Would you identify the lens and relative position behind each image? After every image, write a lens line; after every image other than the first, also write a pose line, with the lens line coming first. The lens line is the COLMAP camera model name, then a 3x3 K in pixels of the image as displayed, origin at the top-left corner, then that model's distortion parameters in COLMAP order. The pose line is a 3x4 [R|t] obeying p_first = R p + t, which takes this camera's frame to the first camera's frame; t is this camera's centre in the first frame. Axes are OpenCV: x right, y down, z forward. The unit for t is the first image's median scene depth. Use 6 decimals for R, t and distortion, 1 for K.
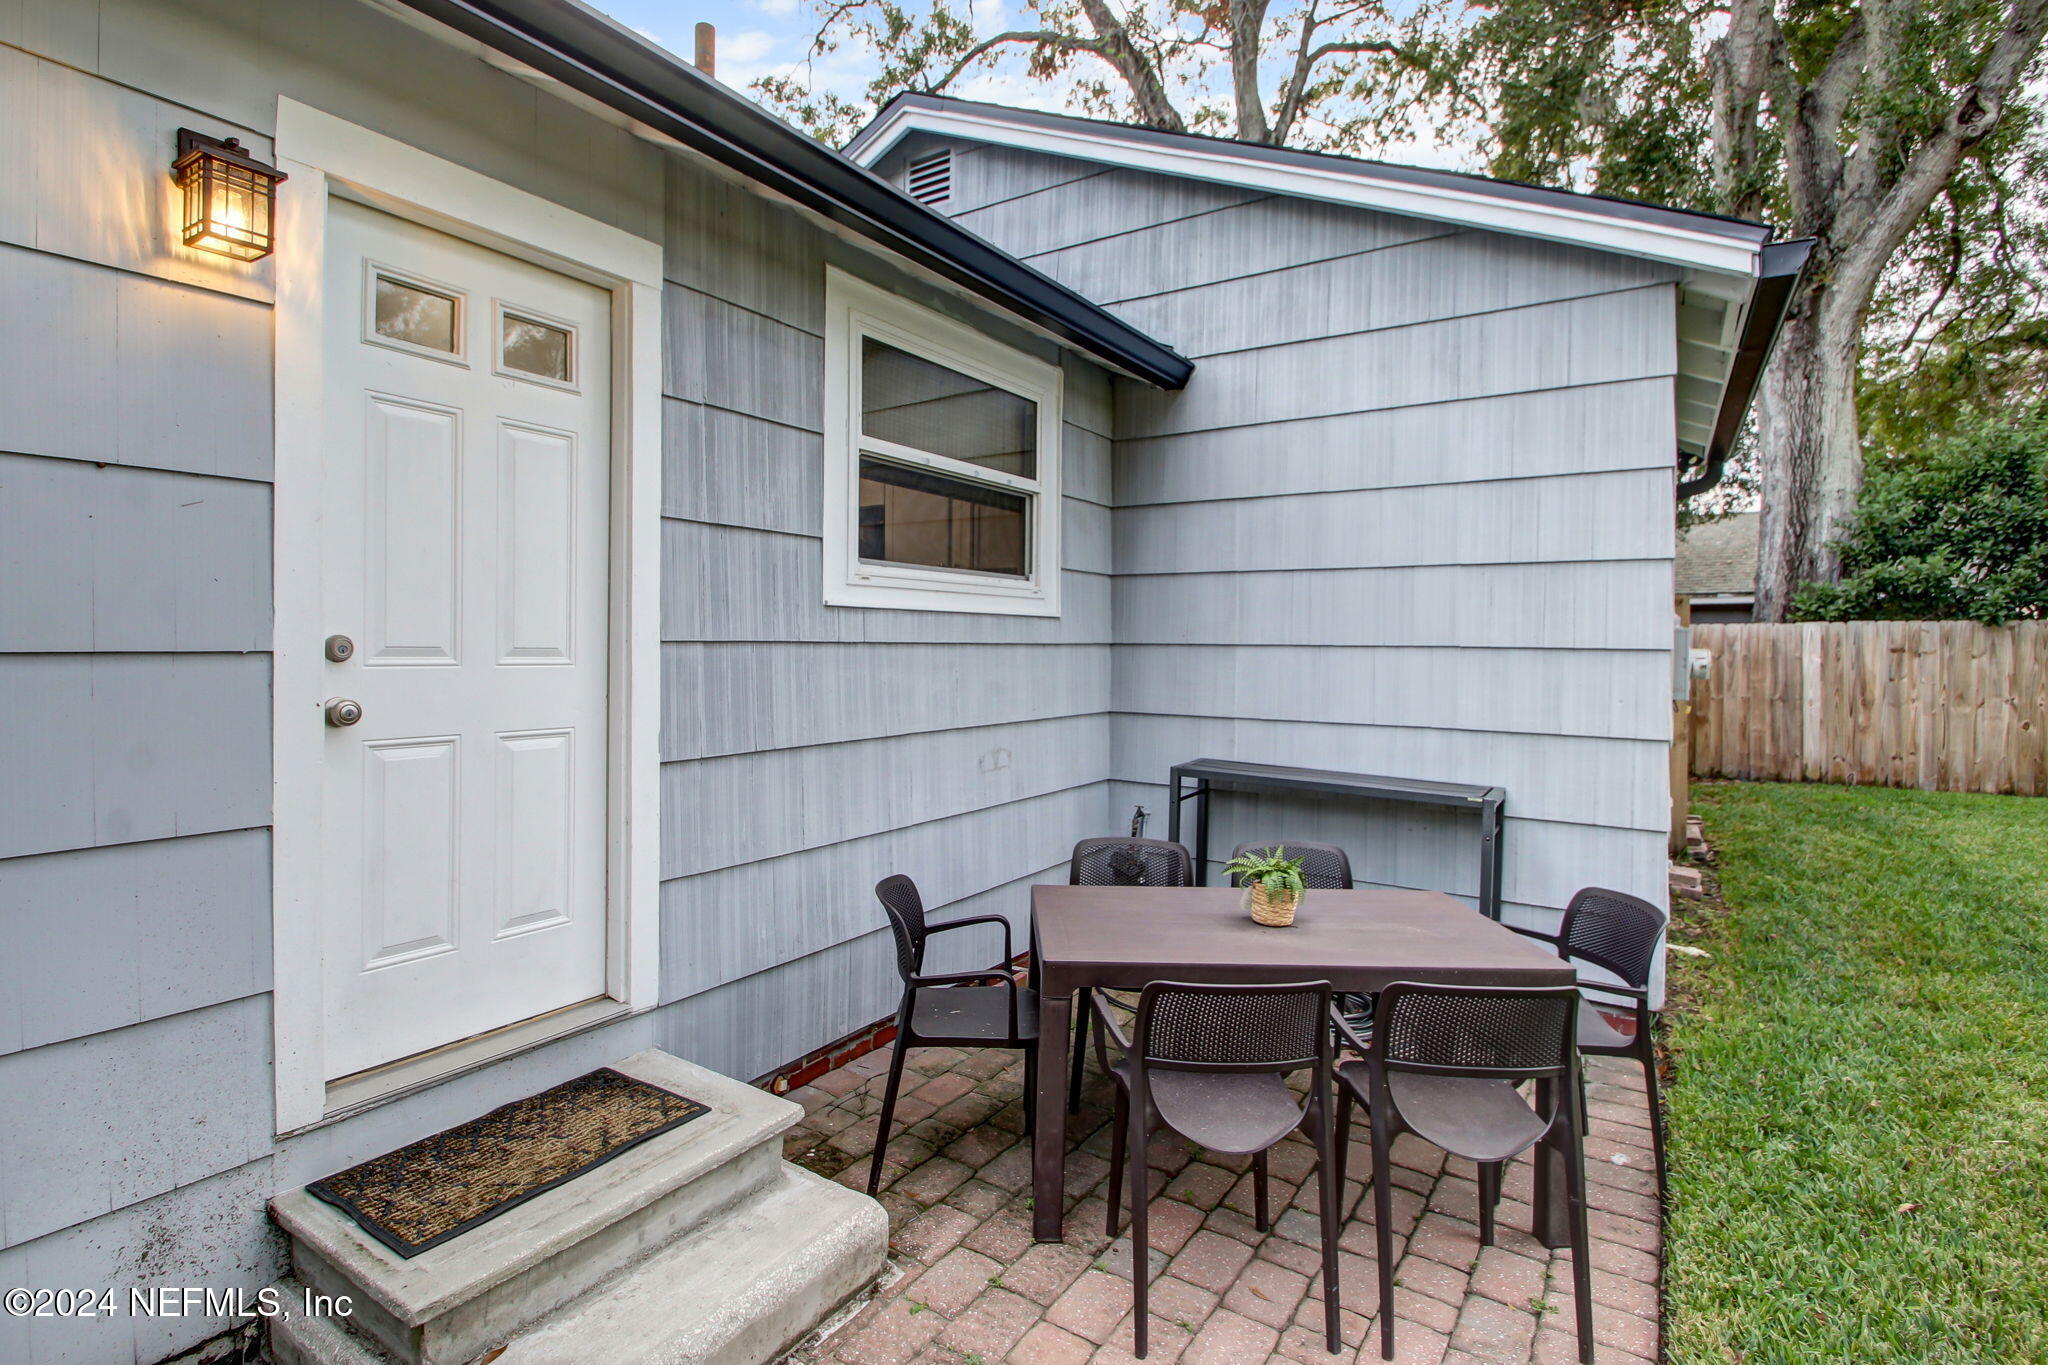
lens RADIAL K [[977.6, 0, 1012.1], [0, 977.6, 679.4], [0, 0, 1]] dist [0.003224, -0.008708]
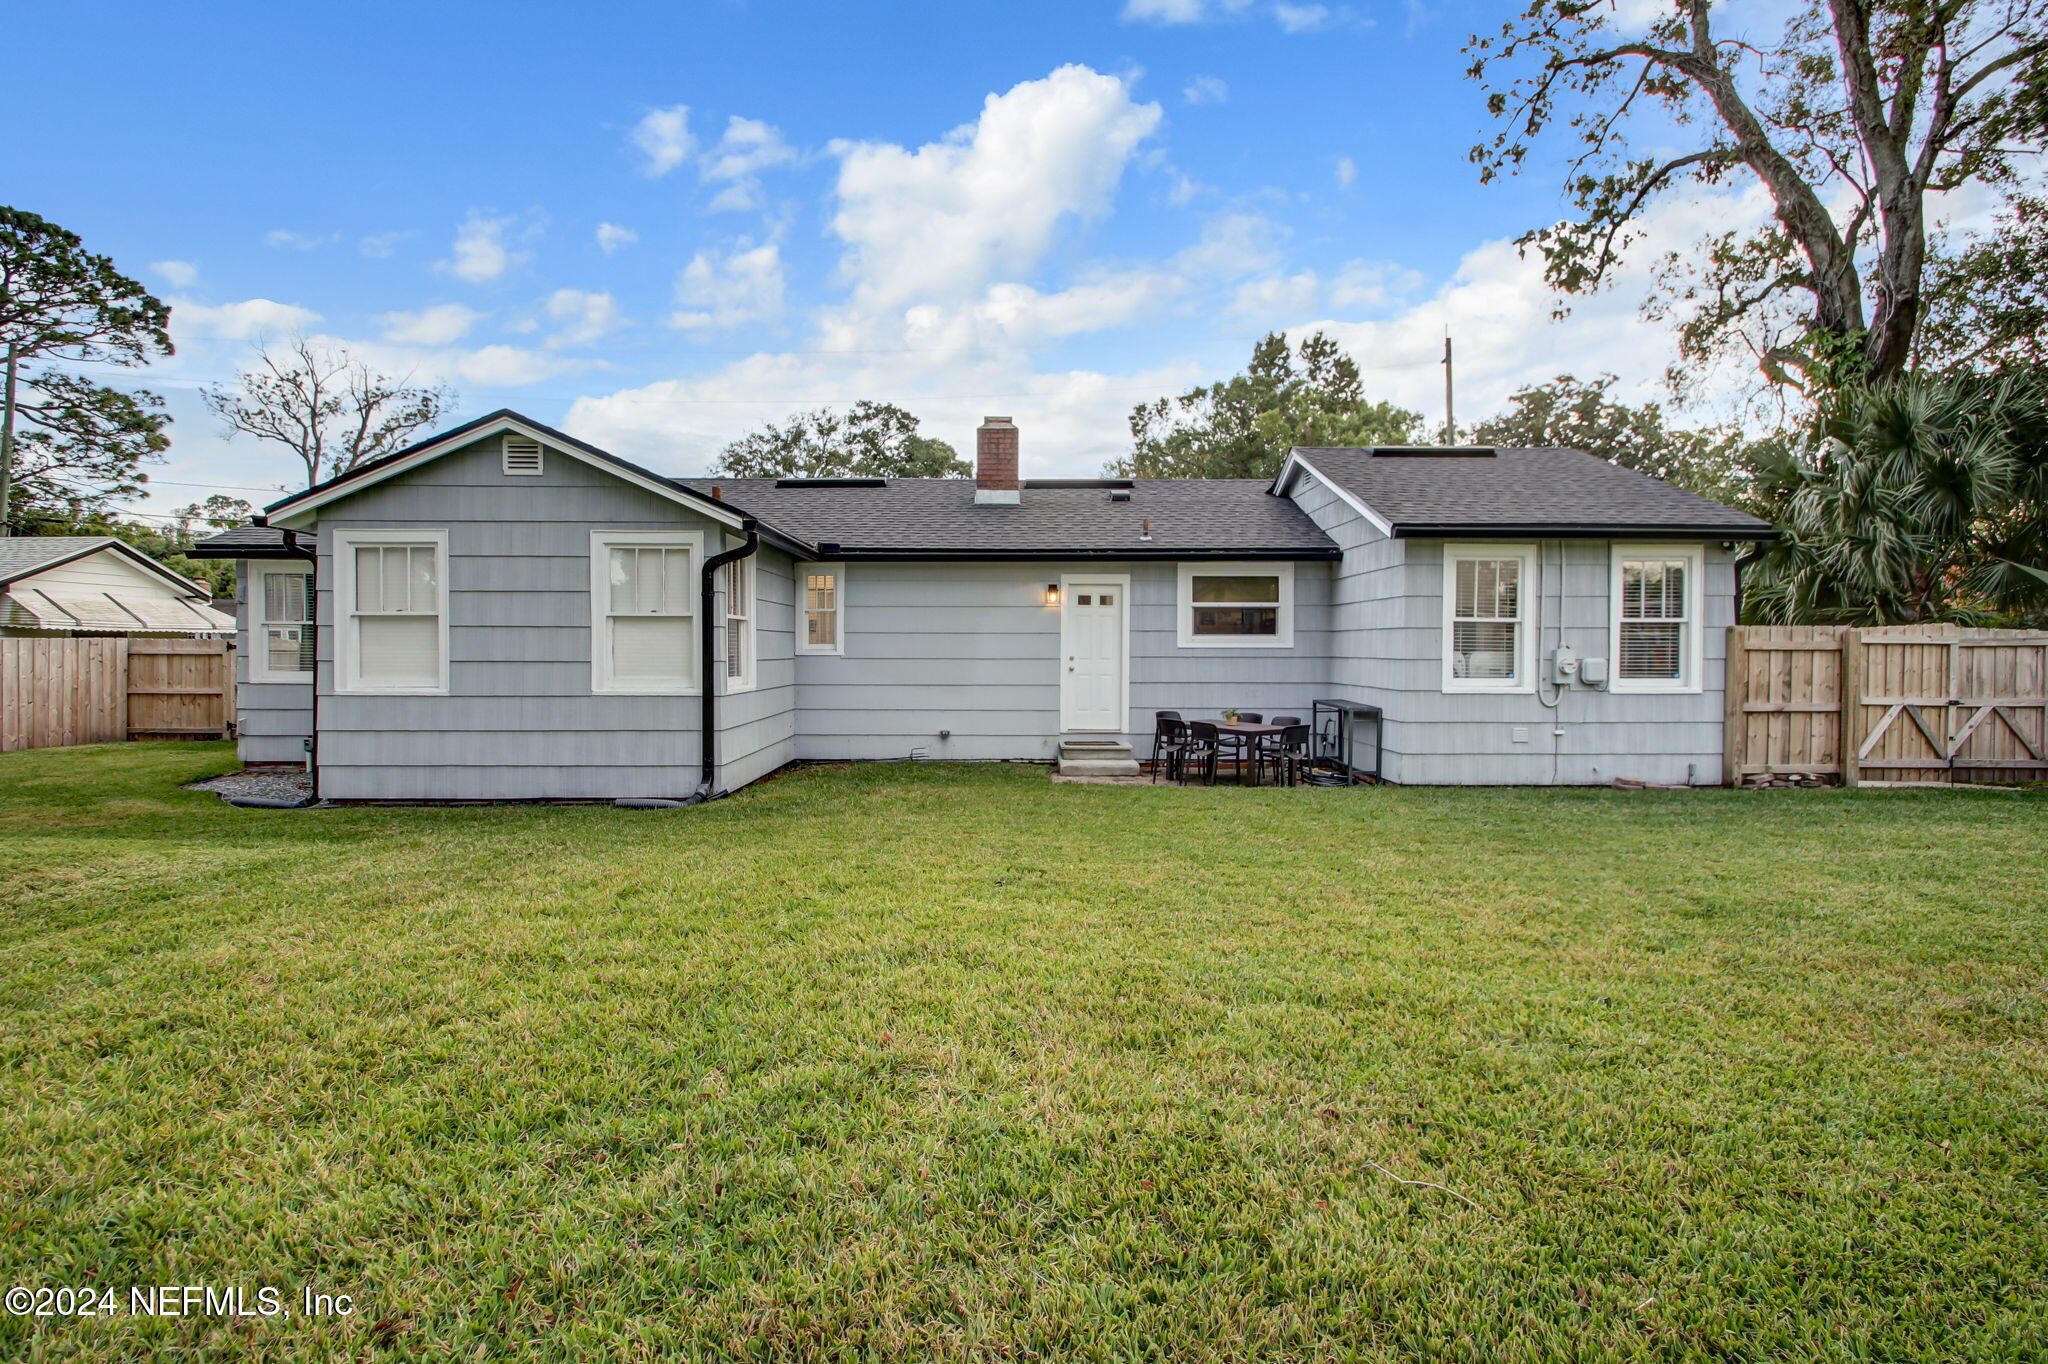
lens RADIAL K [[977.6, 0, 1023.4], [0, 977.6, 669.6], [0, 0, 1]] dist [0.003224, -0.008708]
pose [[0.559819, 0.007289, -0.828583, 0.946270], [-0.026333, 0.999613, -0.008998, 0.022874], [0.828196, 0.026856, 0.559794, -0.597914]]
